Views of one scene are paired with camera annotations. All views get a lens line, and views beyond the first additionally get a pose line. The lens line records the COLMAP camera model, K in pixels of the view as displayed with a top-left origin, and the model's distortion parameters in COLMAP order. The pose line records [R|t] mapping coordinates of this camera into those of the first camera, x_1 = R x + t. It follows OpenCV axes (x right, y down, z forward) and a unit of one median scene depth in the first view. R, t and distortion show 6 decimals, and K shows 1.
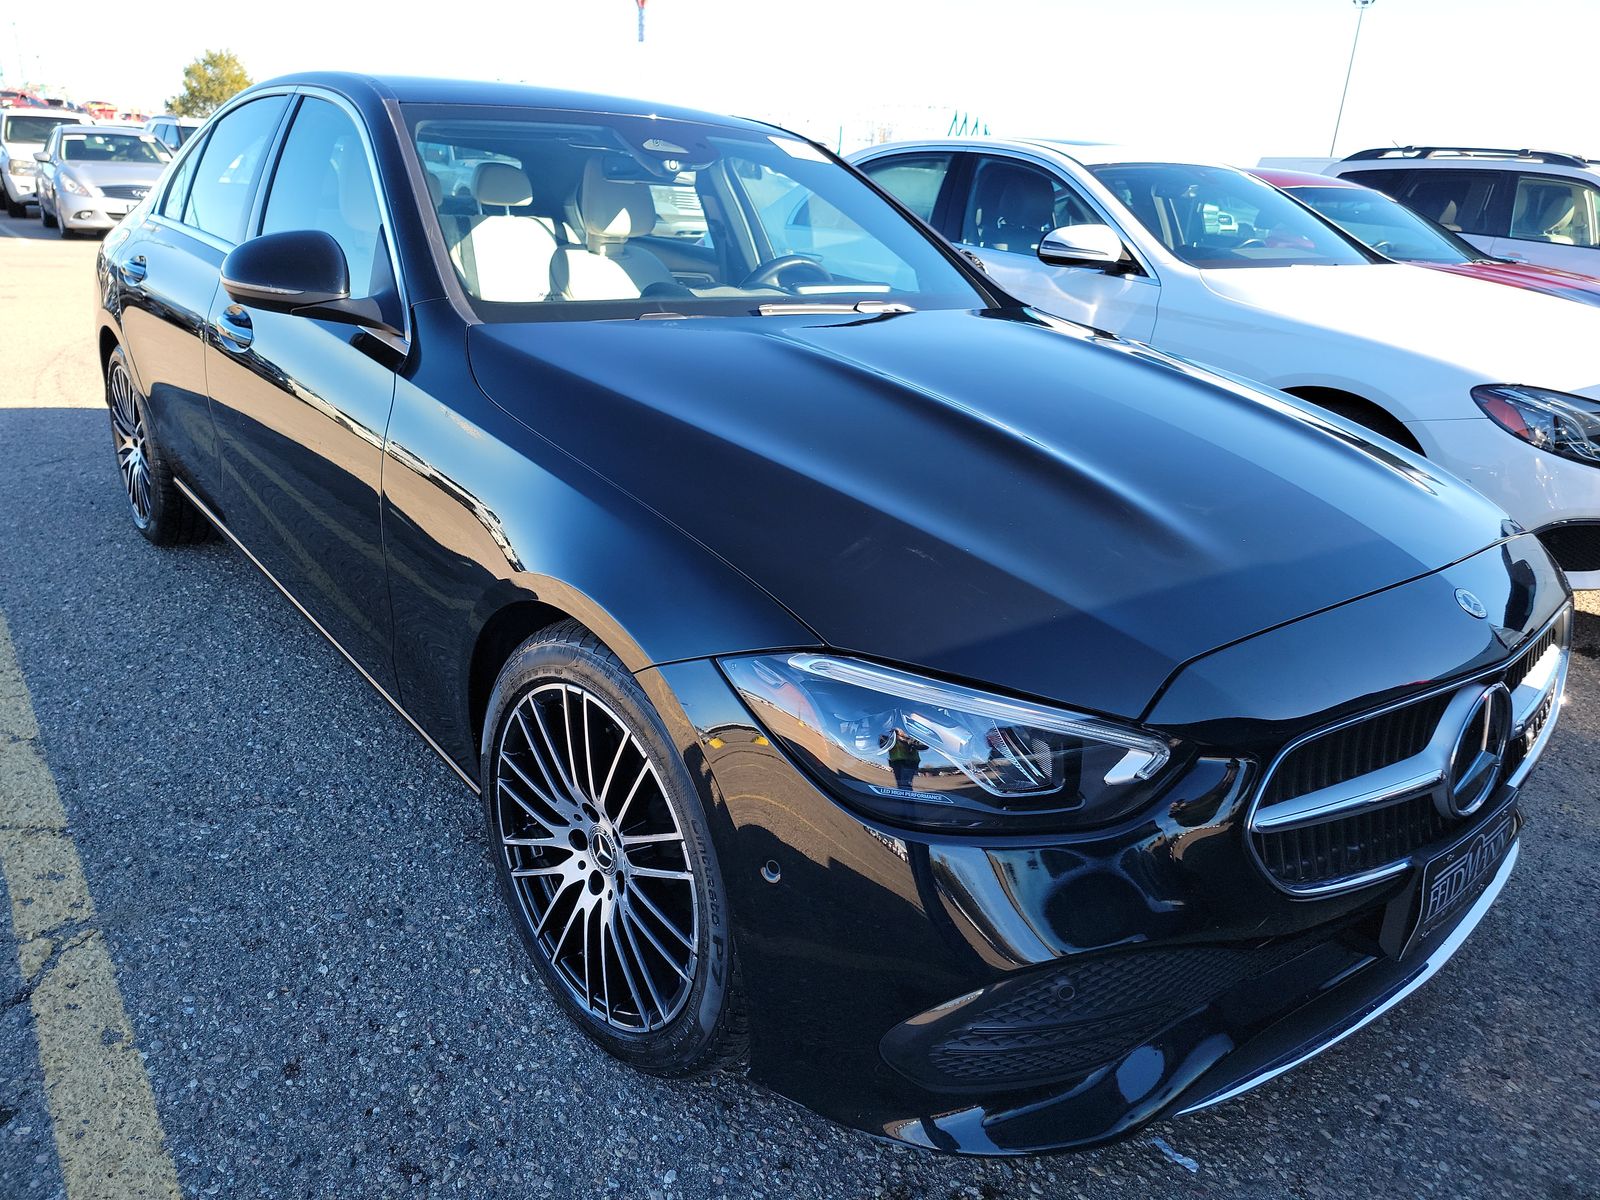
lens RADIAL K [[1123.4, 0, 805.3], [0, 1123.4, 592.4], [0, 0, 1]] dist [0.077696, -0.057039]
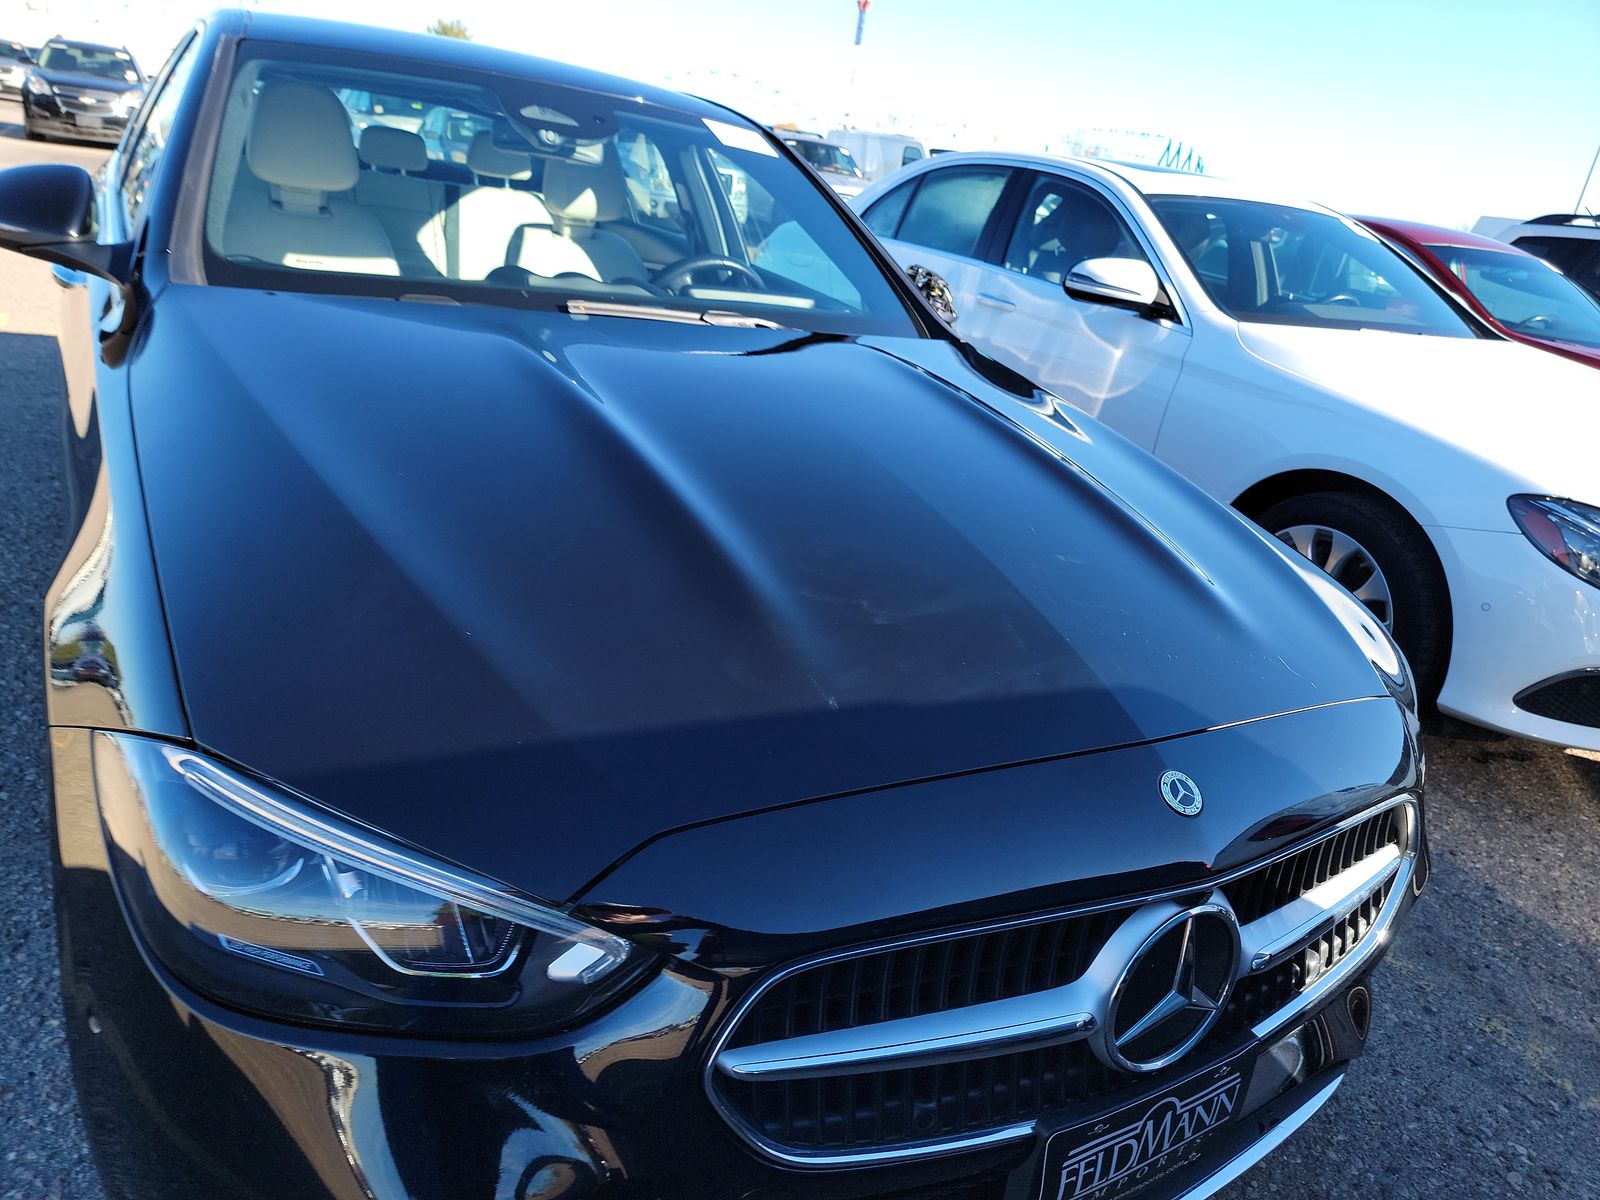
lens RADIAL K [[1125.3, 0, 802.1], [0, 1125.3, 629.6], [0, 0, 1]] dist [0.073324, -0.059162]
pose [[0.984317, 0.135572, -0.112875, 0.158912], [-0.133135, 0.990677, 0.028892, -0.032707], [0.115739, -0.013411, 0.993189, 0.094718]]
